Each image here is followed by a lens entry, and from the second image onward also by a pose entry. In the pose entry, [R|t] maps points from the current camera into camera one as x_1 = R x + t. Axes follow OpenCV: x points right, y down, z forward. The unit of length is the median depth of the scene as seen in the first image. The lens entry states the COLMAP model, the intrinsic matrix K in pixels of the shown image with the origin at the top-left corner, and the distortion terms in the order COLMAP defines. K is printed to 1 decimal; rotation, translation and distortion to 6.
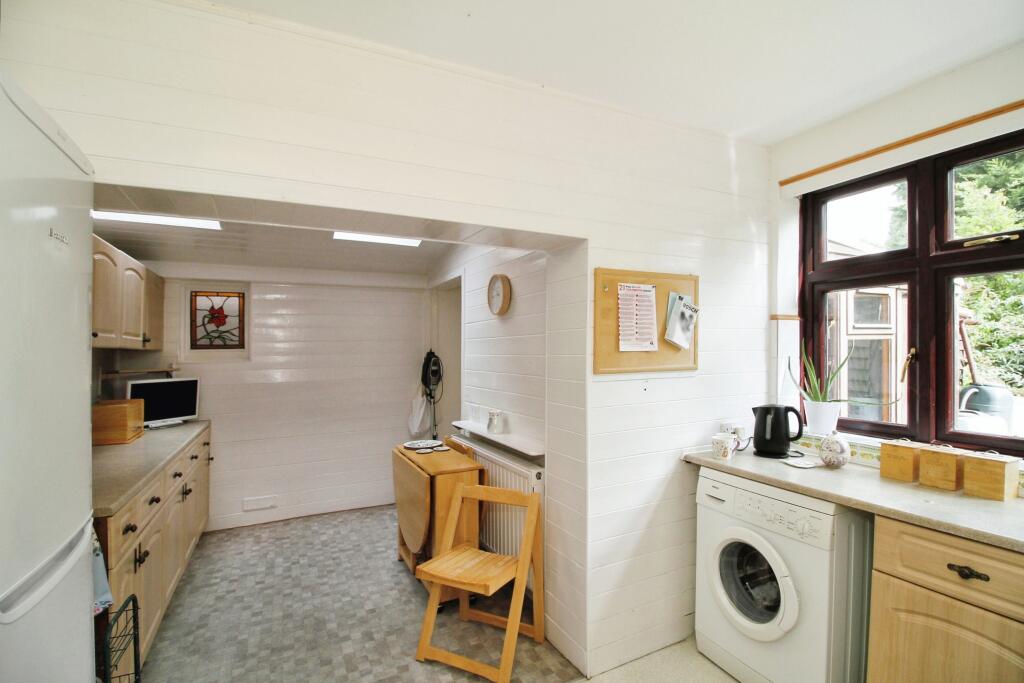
lens RADIAL K [[456.9, 0, 531.7], [0, 456.9, 348.2], [0, 0, 1]] dist [-0.001822, -0.000230]
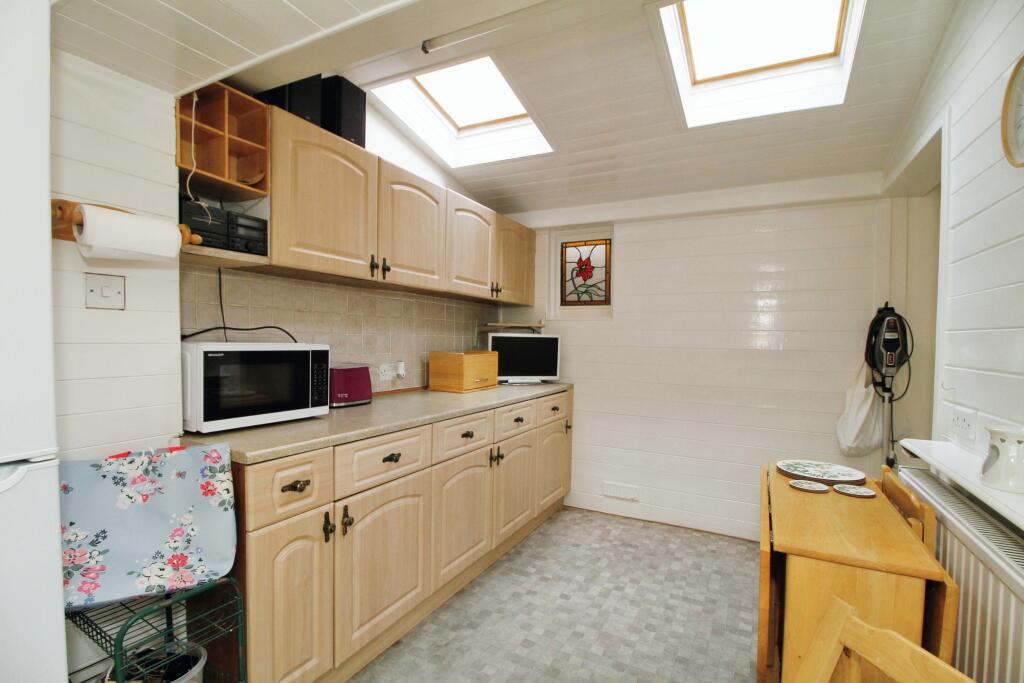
lens RADIAL K [[480.4, 0, 512.0], [0, 480.4, 341.5], [0, 0, 1]] dist [-0.002702, -0.000318]
pose [[0.564162, 0.030149, -0.825113, 0.005384], [-0.015020, 0.999542, 0.026253, 0.053710], [0.825527, -0.002418, 0.564357, 0.388622]]
